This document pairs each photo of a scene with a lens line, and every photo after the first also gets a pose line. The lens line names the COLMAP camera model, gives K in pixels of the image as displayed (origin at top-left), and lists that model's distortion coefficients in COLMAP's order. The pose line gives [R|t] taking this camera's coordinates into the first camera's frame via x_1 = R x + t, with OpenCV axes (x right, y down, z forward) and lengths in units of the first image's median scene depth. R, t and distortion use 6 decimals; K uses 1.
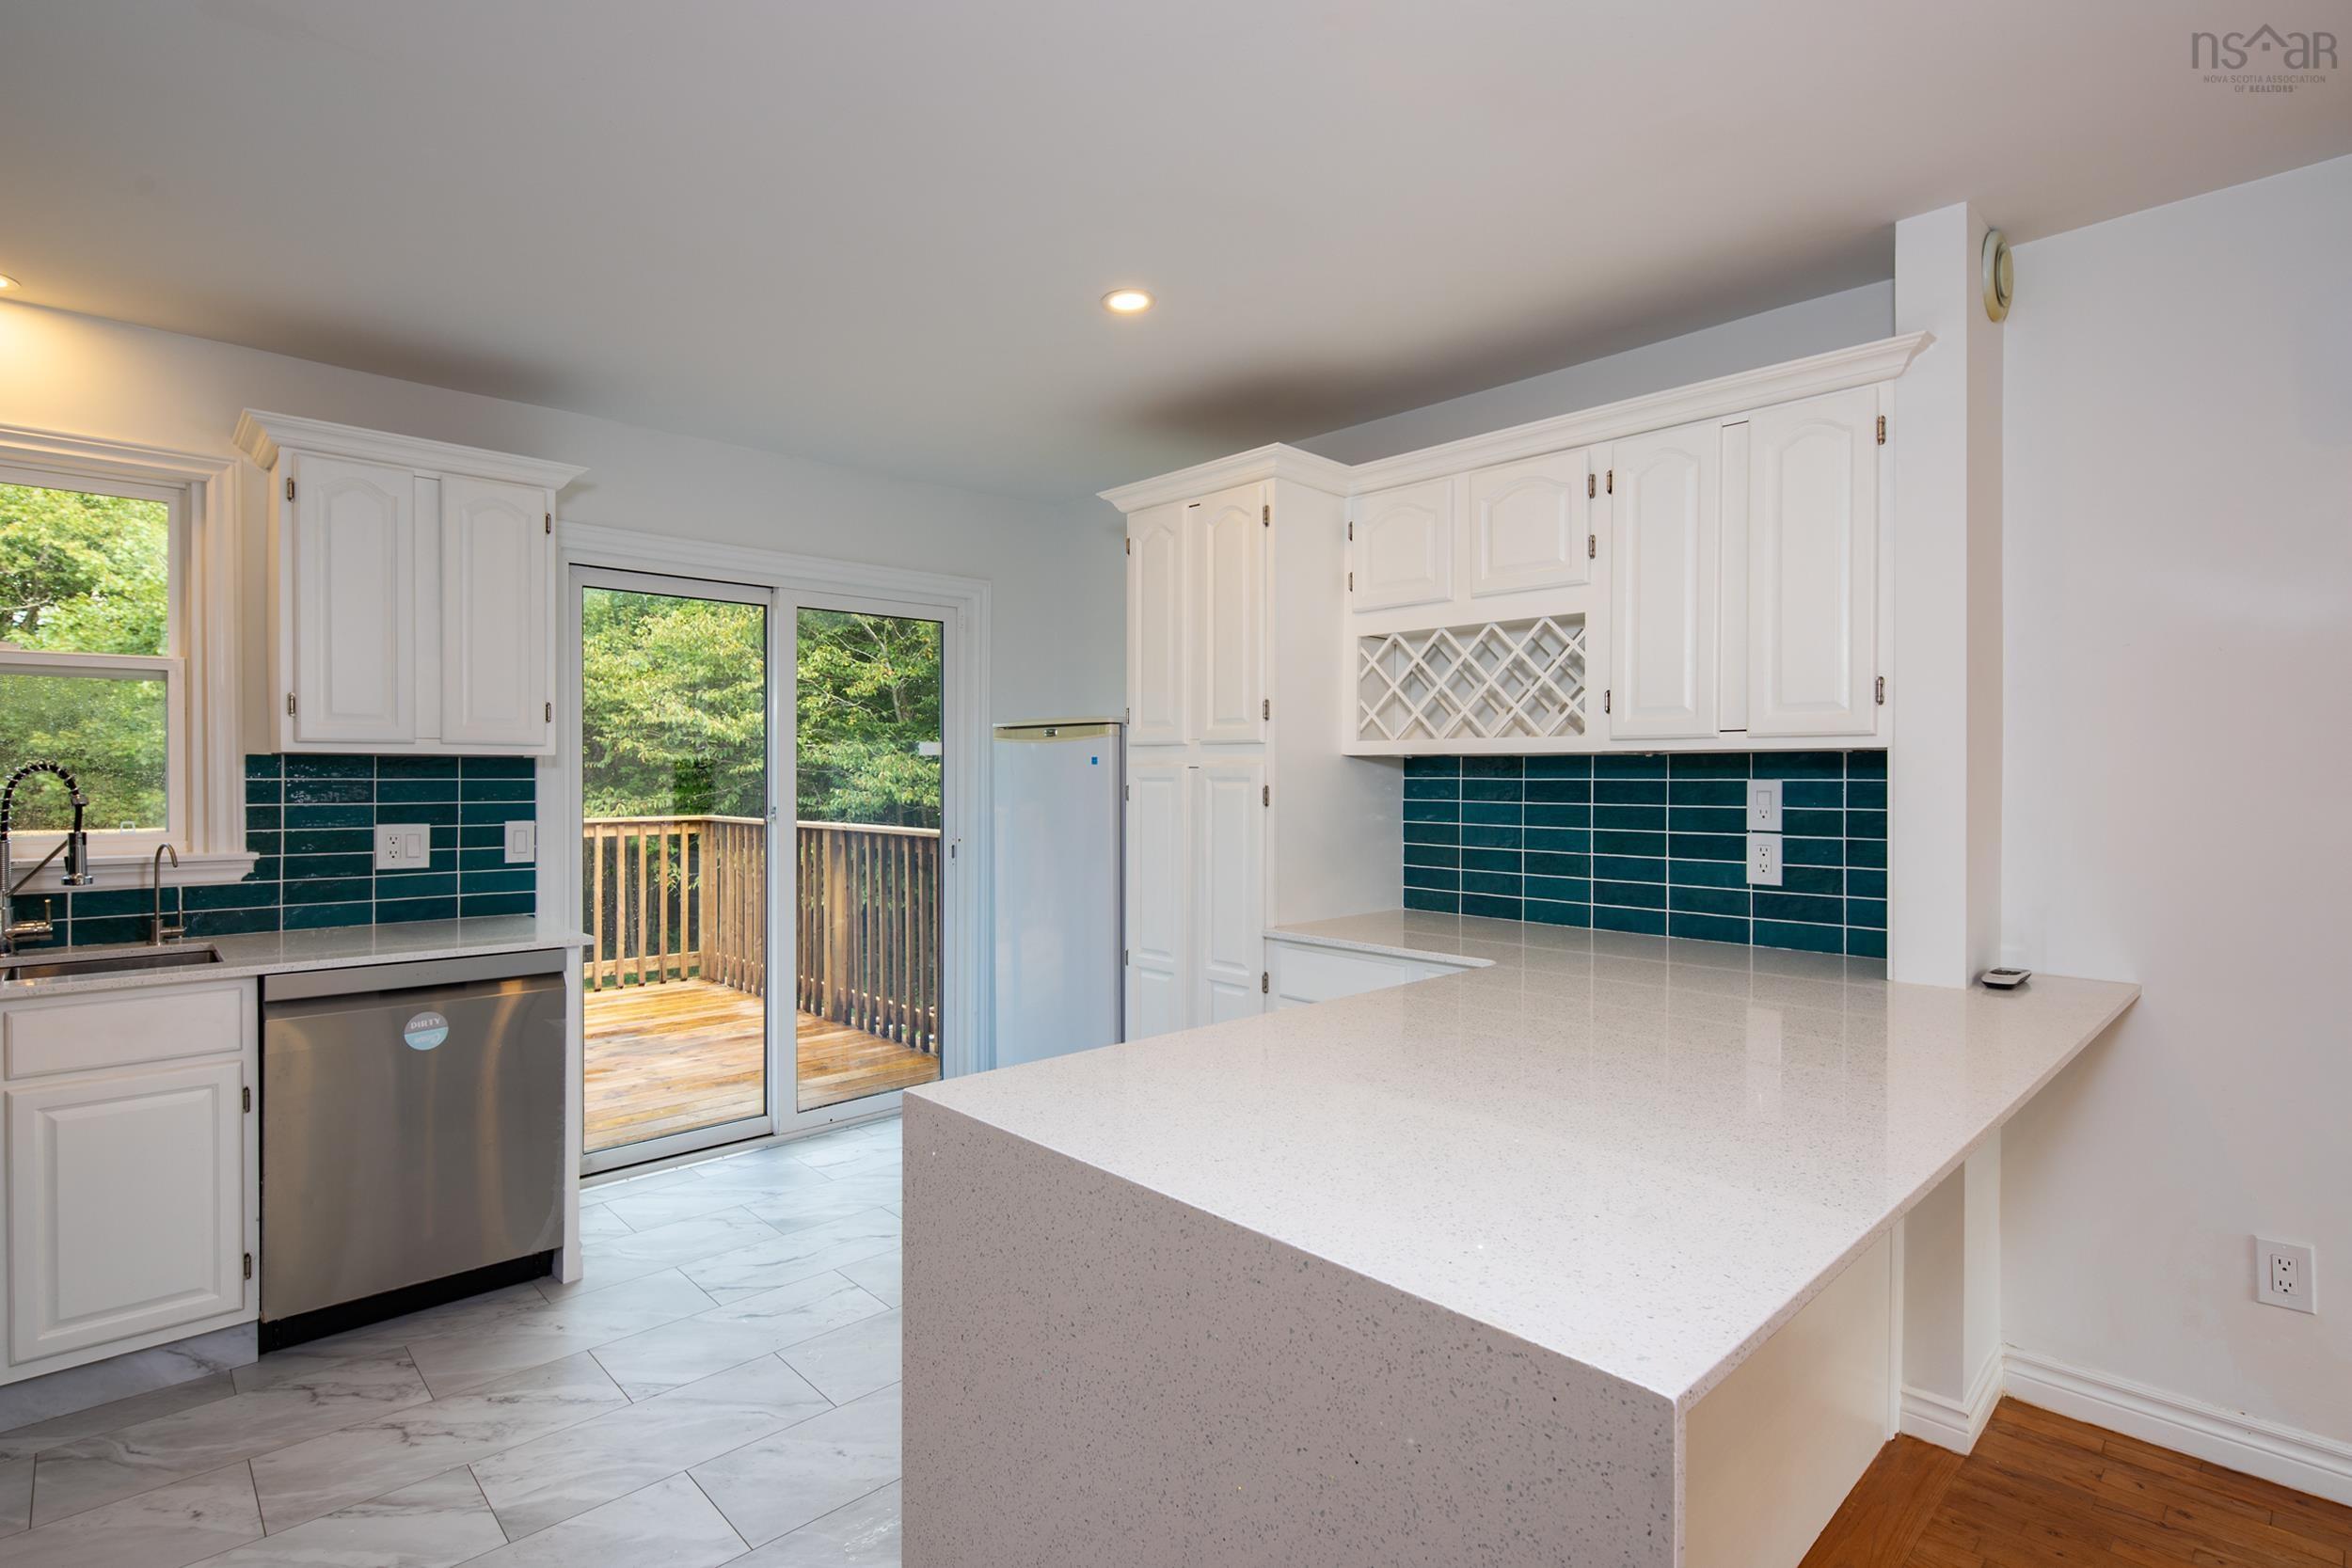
lens RADIAL K [[1134.2, 0, 1162.7], [0, 1134.2, 780.1], [0, 0, 1]] dist [0.002100, -0.004223]
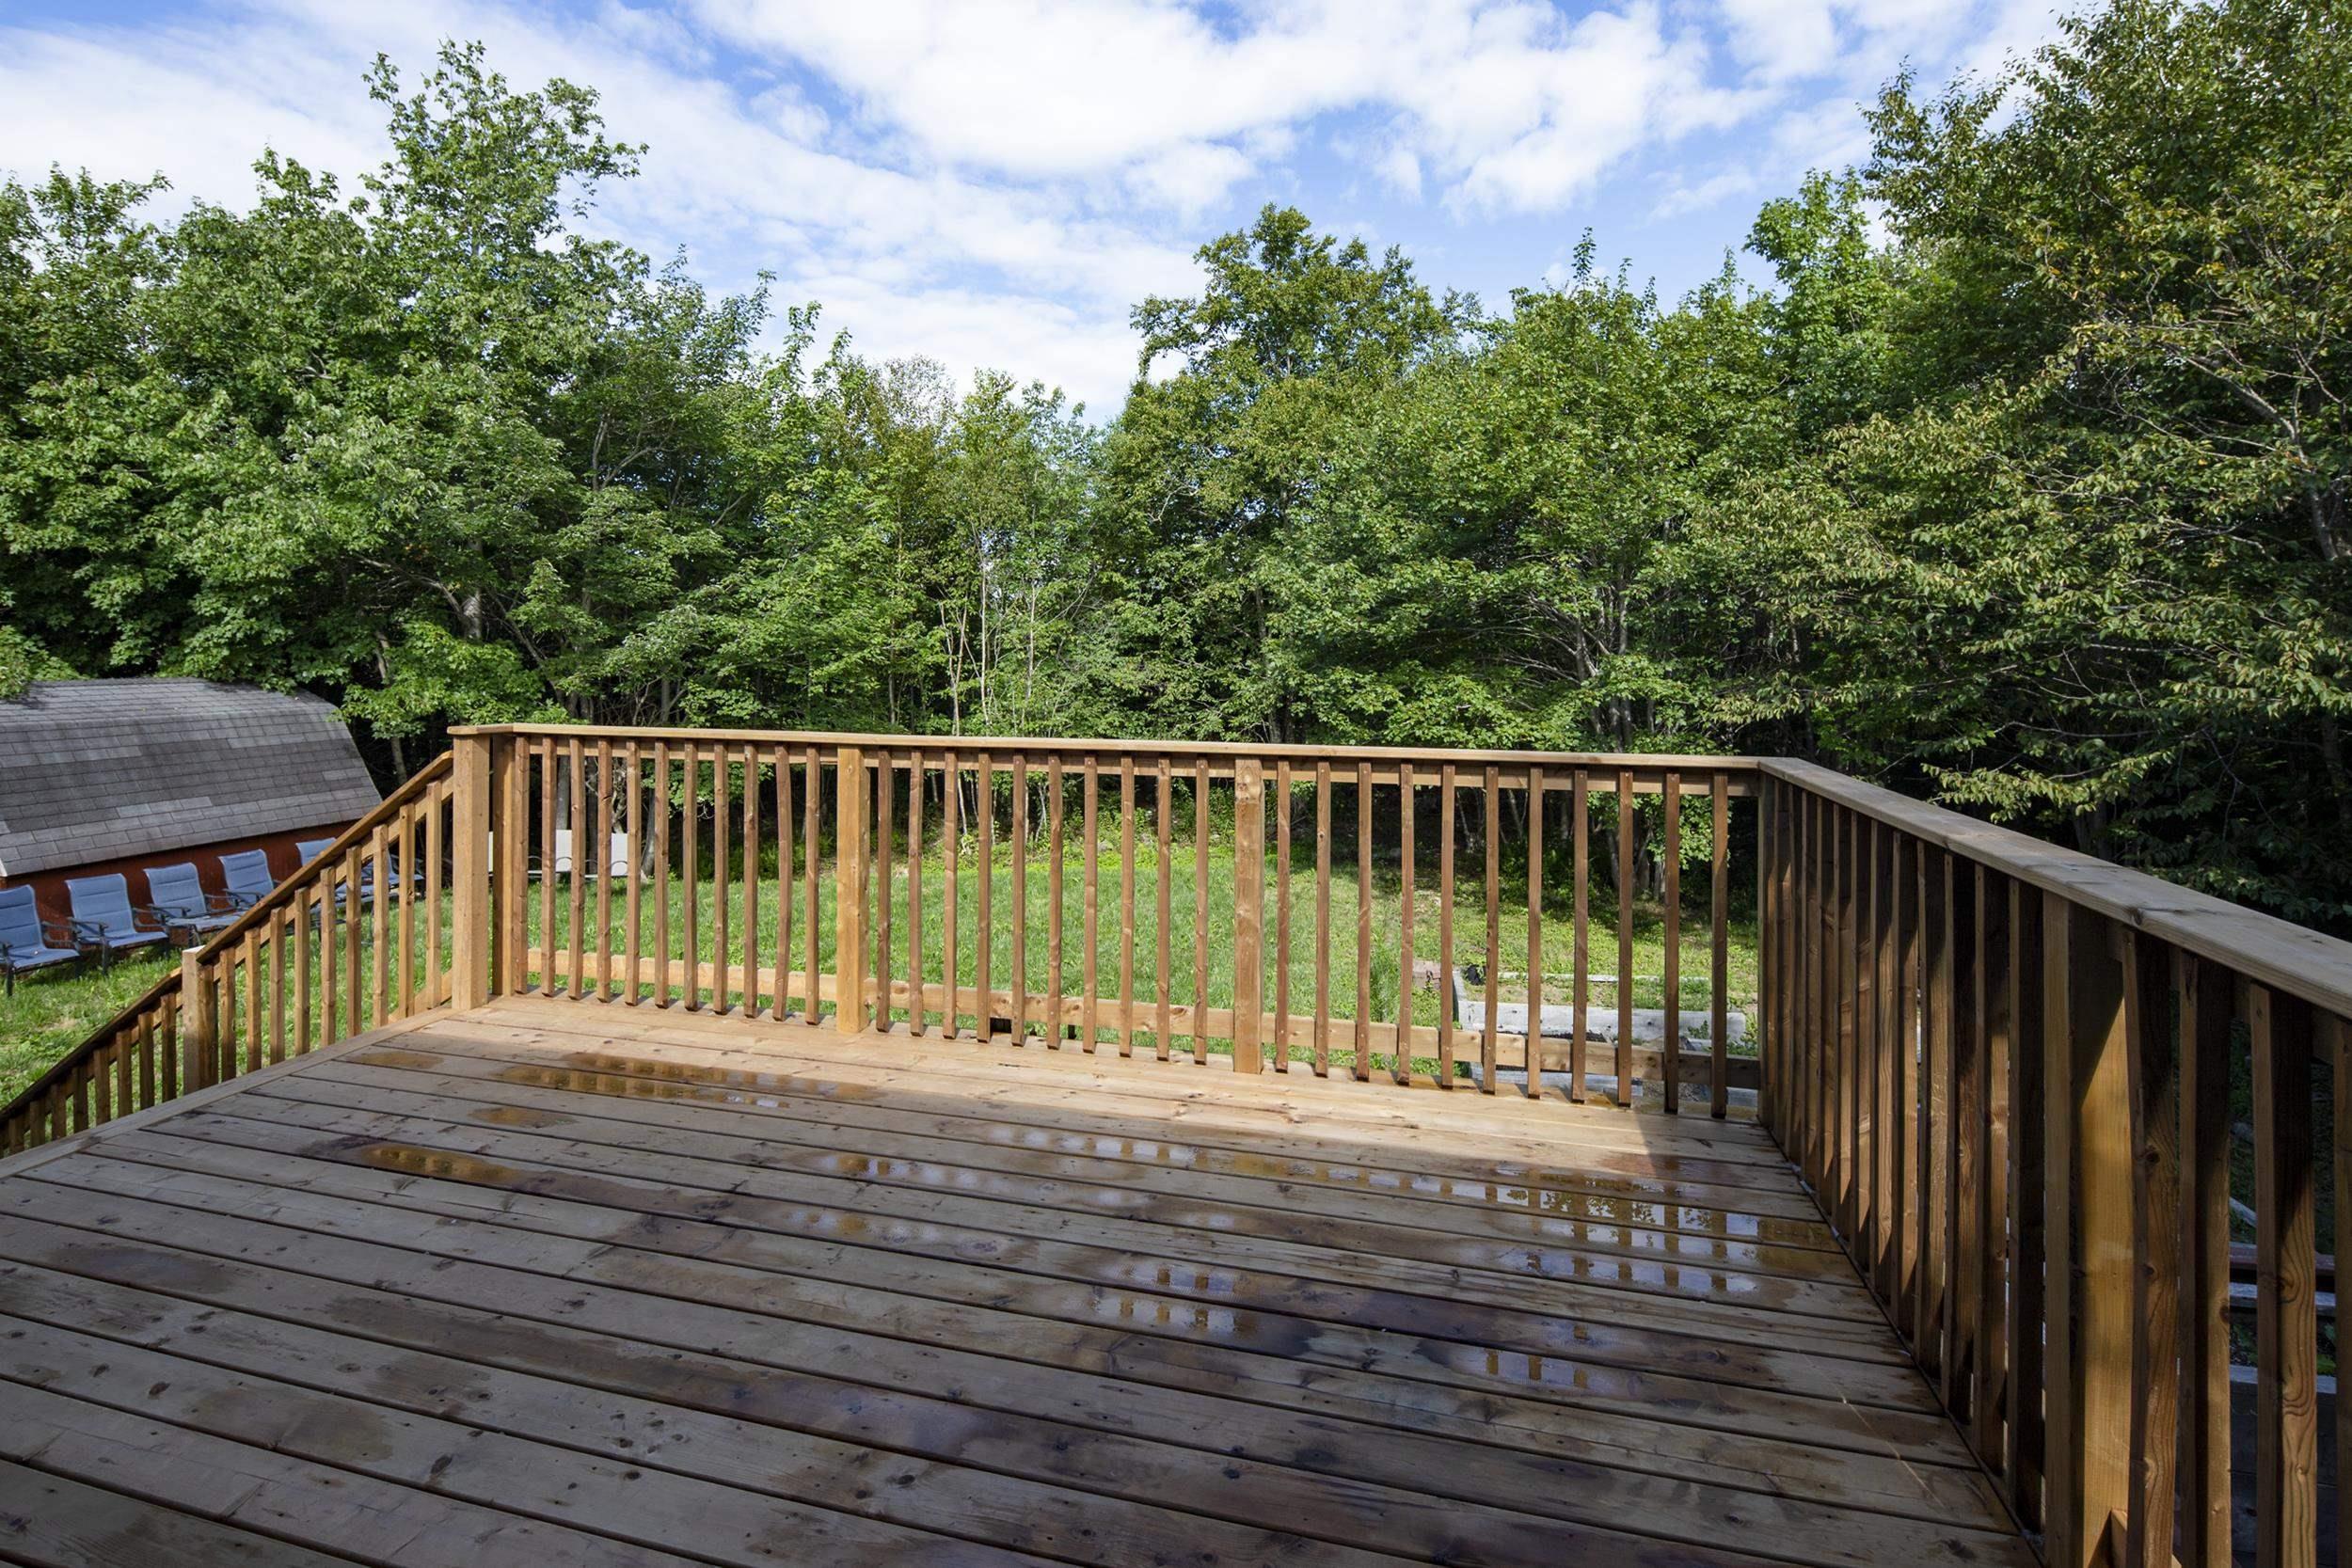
lens RADIAL K [[1134.2, 0, 1157.8], [0, 1134.2, 649.0], [0, 0, 1]] dist [0.002100, -0.004223]
pose [[0.518326, -0.000409, -0.855183, -0.324297], [-0.007532, 0.999959, -0.005044, -0.006322], [0.855150, 0.009056, 0.518301, 1.302384]]
